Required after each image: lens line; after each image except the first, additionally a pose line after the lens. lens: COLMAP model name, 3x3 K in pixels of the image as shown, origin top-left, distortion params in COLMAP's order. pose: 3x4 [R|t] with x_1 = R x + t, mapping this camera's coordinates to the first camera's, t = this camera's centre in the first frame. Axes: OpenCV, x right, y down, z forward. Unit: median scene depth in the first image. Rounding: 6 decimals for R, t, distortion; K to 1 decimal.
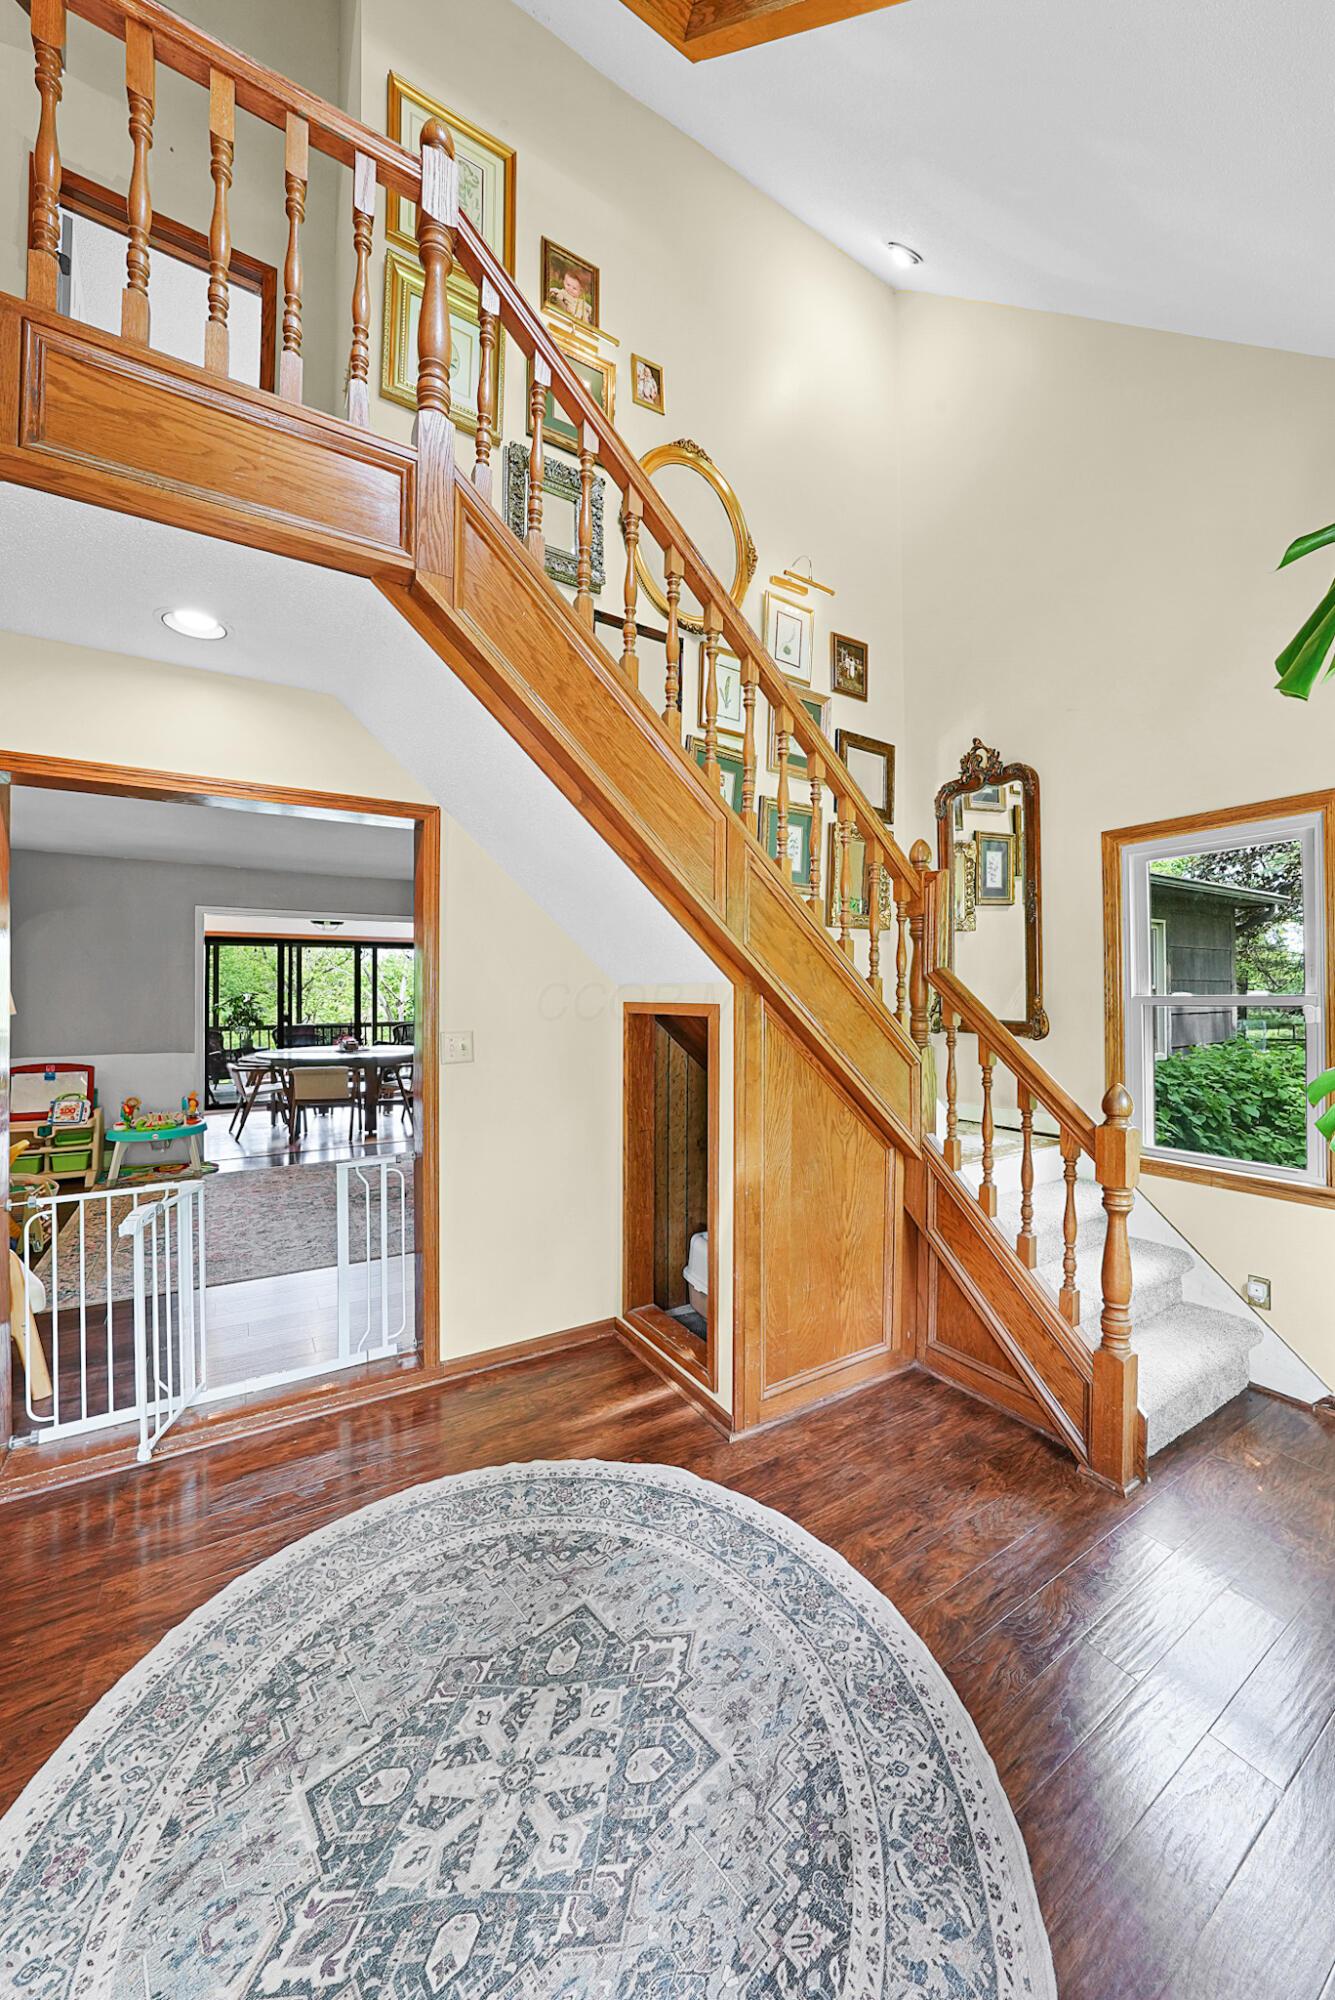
lens RADIAL K [[705.7, 0, 667.4], [0, 705.7, 1000.6], [0, 0, 1]] dist [-0.008142, 0.001149]
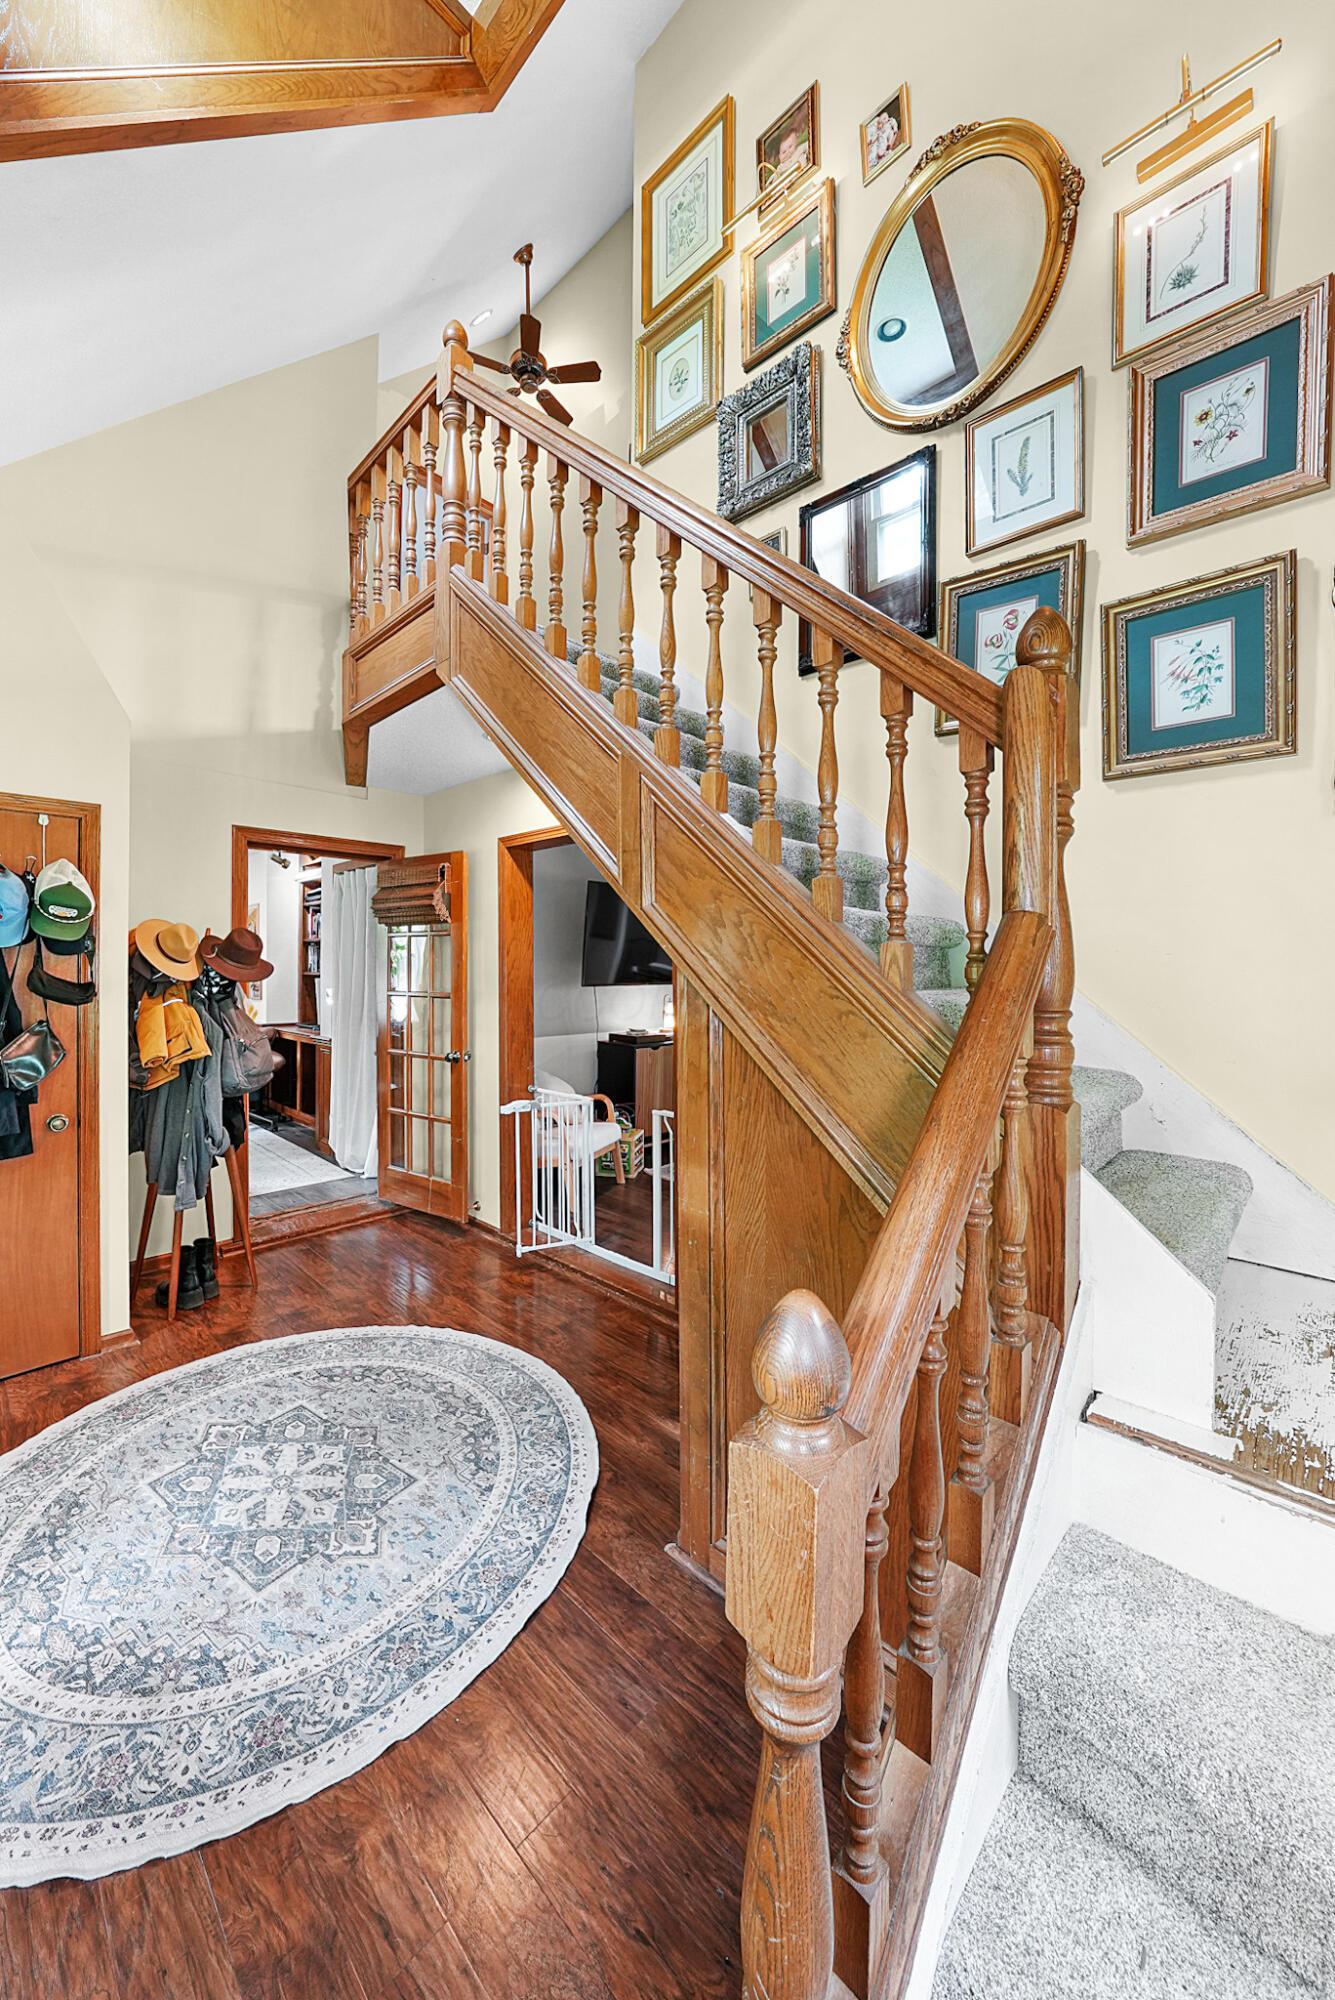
lens RADIAL K [[705.7, 0, 667.1], [0, 705.7, 989.3], [0, 0, 1]] dist [-0.008142, 0.001149]
pose [[0.245492, 0.008614, -0.969360, 1.344989], [-0.000434, 0.999961, 0.008776, 0.000341], [0.969399, -0.001734, 0.245486, 1.301162]]
